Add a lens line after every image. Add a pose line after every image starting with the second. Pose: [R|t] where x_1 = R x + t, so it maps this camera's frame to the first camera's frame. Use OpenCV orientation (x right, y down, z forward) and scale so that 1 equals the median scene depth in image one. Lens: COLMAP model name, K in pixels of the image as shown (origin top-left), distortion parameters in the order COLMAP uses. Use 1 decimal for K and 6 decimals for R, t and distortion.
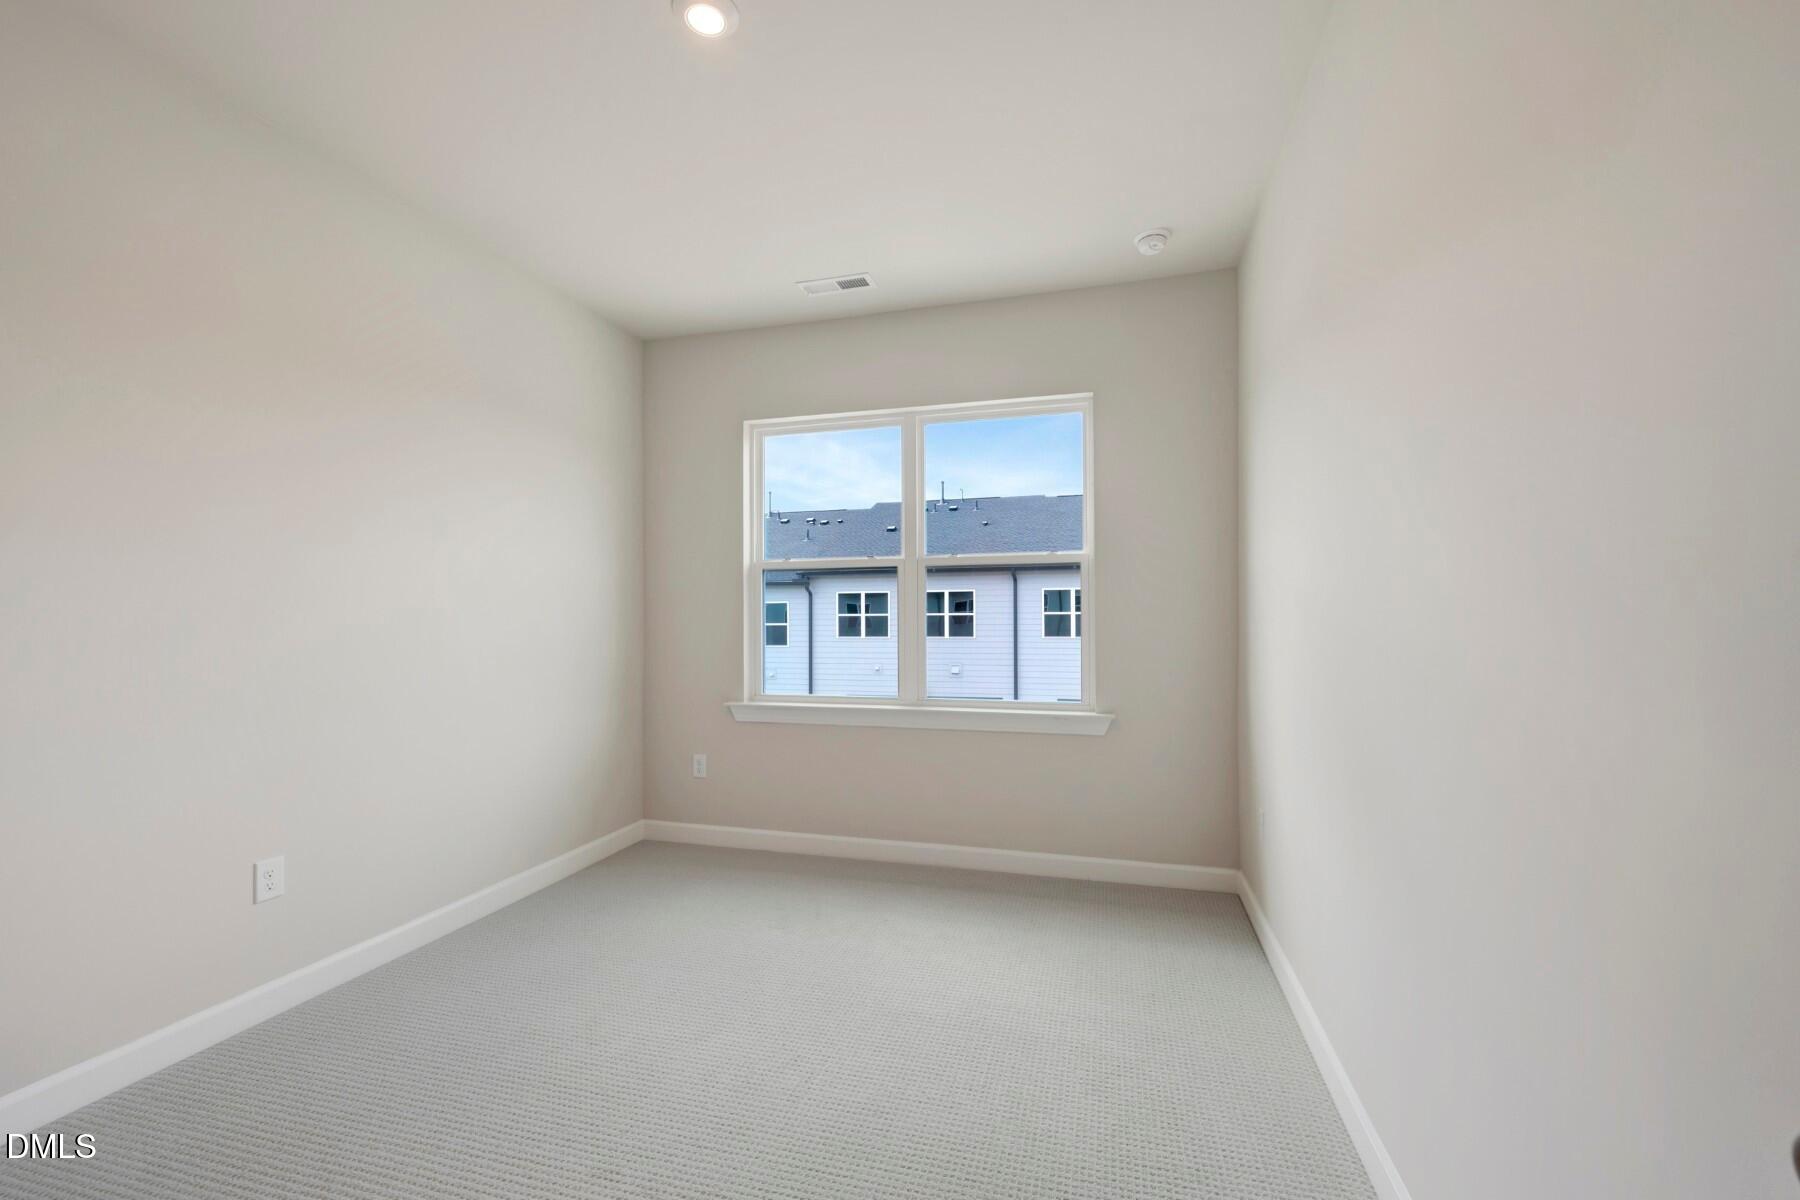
lens RADIAL K [[737.3, 0, 901.0], [0, 737.3, 603.9], [0, 0, 1]] dist [-0.006403, 0.000933]
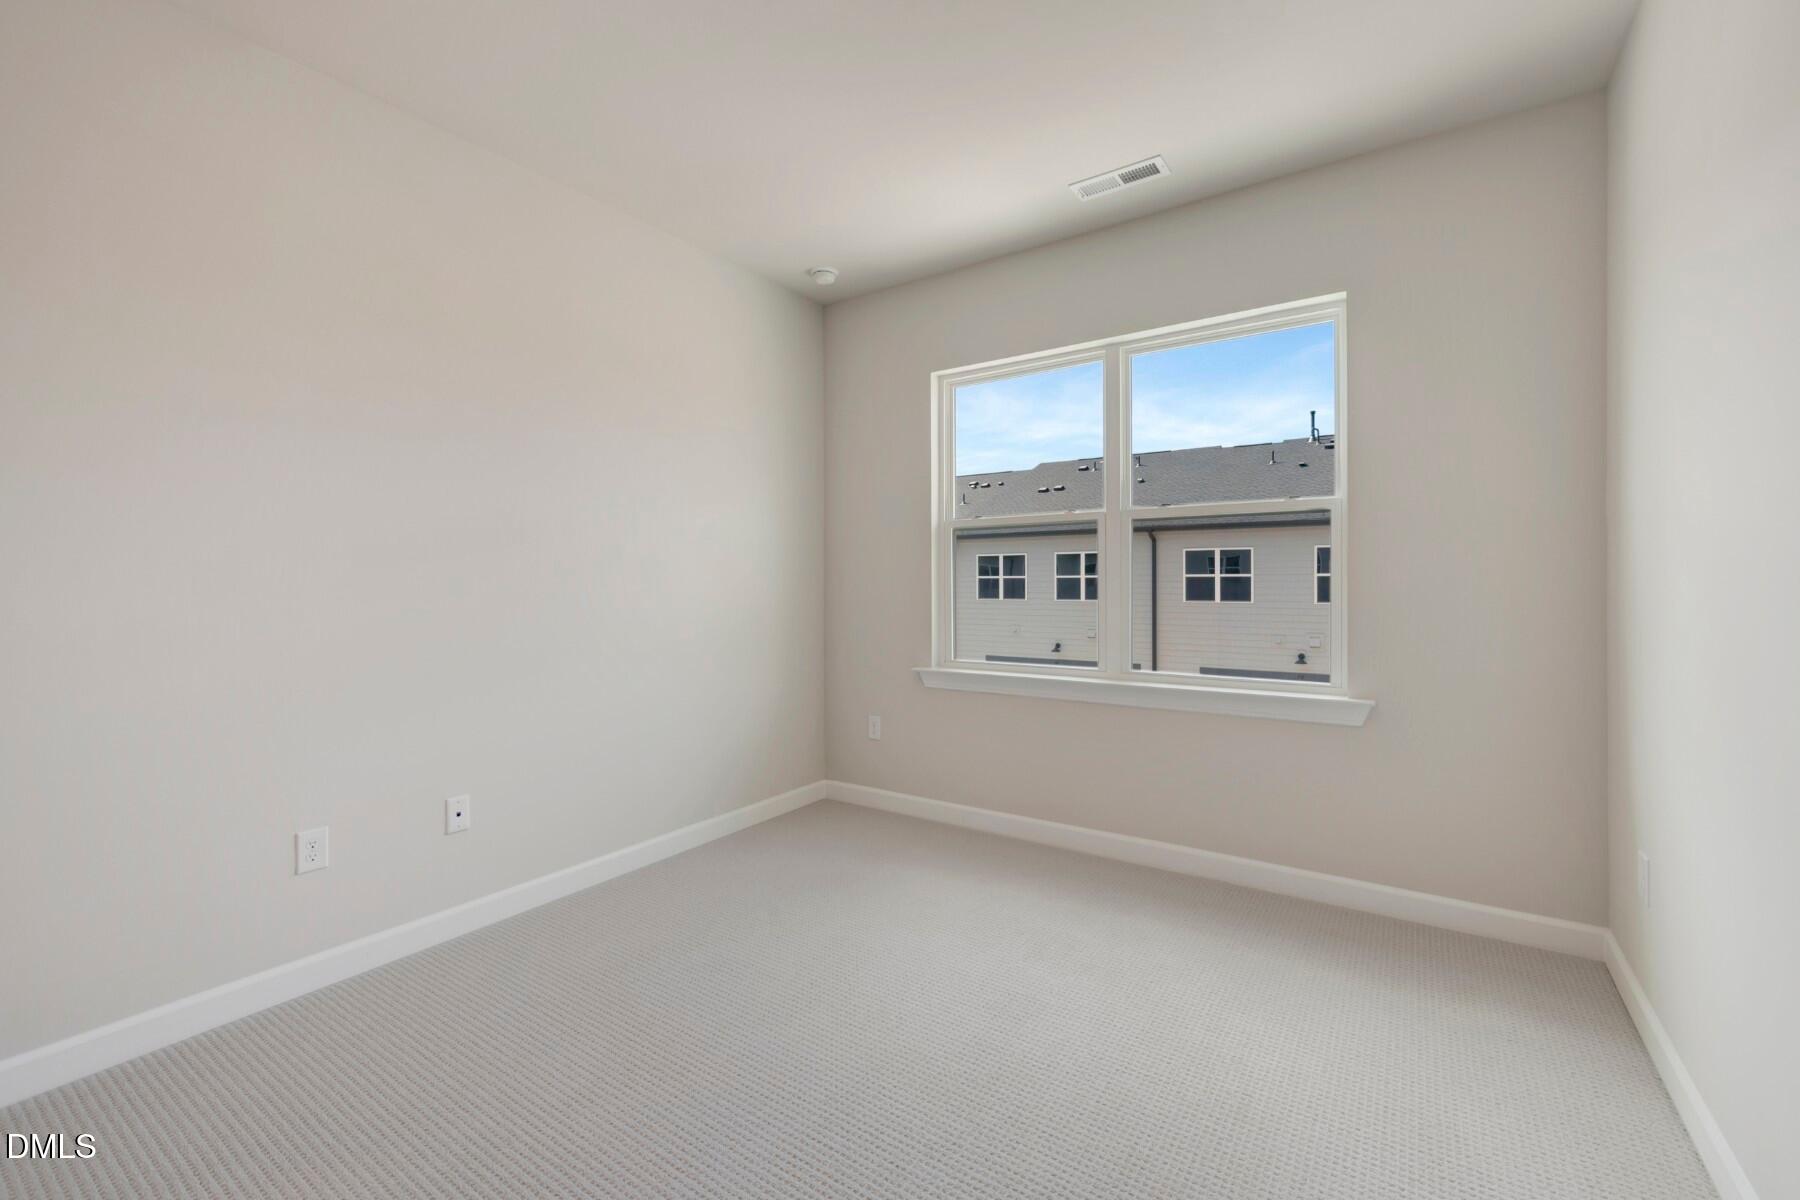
lens RADIAL K [[877.8, 0, 900.9], [0, 877.8, 592.0], [0, 0, 1]] dist [0.003939, -0.000153]
pose [[0.921164, 0.003669, -0.389157, 0.190224], [0.009646, 0.999433, 0.032256, -0.002733], [0.389054, -0.033467, 0.920607, -0.065905]]
